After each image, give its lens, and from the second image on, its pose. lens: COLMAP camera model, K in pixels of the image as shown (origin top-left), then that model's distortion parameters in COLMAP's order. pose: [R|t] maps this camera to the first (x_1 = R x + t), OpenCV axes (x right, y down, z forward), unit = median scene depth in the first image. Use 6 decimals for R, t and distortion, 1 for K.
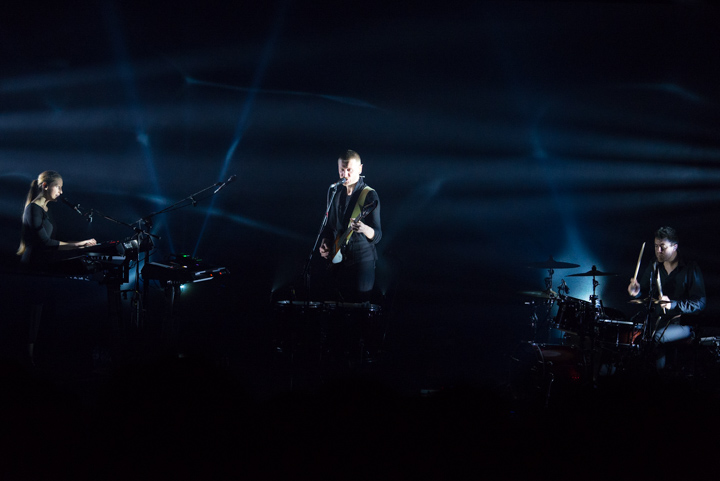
lens RADIAL K [[2416.9, 0, 358.8], [0, 2416.9, 240.7], [0, 0, 1]] dist [0.350768, 0.000000]
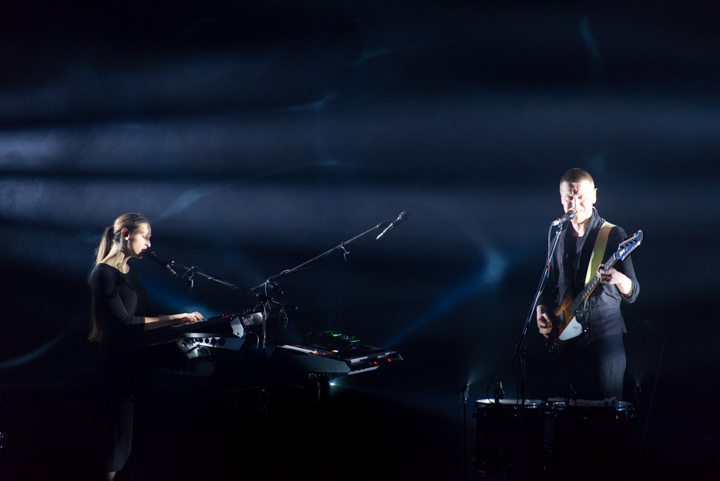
lens RADIAL K [[4038.1, 0, 360.2], [0, 4038.1, 240.7], [0, 0, 1]] dist [-0.162362, 0.000000]
pose [[0.997732, -0.026871, -0.061713, 0.003784], [0.025930, 0.999536, -0.015997, -0.001655], [0.062114, 0.014360, 0.997966, -0.100443]]
